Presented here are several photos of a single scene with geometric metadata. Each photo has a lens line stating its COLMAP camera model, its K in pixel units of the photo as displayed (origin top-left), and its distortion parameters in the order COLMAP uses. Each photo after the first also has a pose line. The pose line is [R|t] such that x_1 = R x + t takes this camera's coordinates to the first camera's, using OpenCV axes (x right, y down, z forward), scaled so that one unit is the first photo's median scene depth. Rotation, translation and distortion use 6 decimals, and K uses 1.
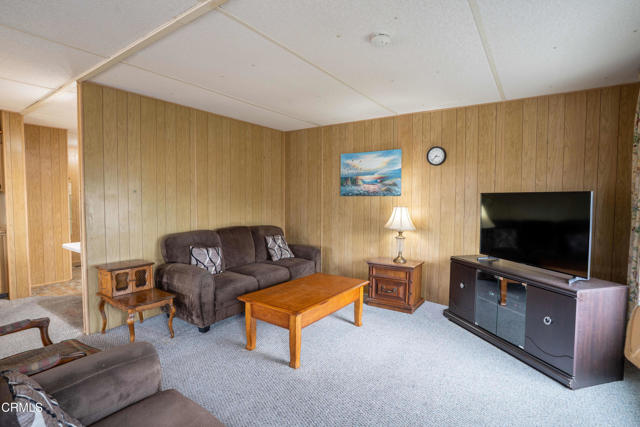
lens RADIAL K [[331.0, 0, 320.0], [0, 331.0, 213.5], [0, 0, 1]] dist [-0.001175, -0.000063]
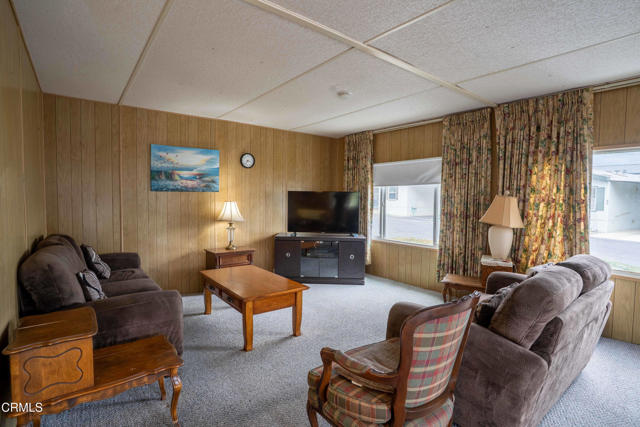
lens RADIAL K [[331.0, 0, 320.0], [0, 331.0, 213.5], [0, 0, 1]] dist [-0.001175, -0.000063]
pose [[0.306844, -0.056423, 0.950086, -0.702809], [0.035171, 0.998232, 0.047923, -0.021359], [-0.951110, 0.018710, 0.308285, 0.320091]]
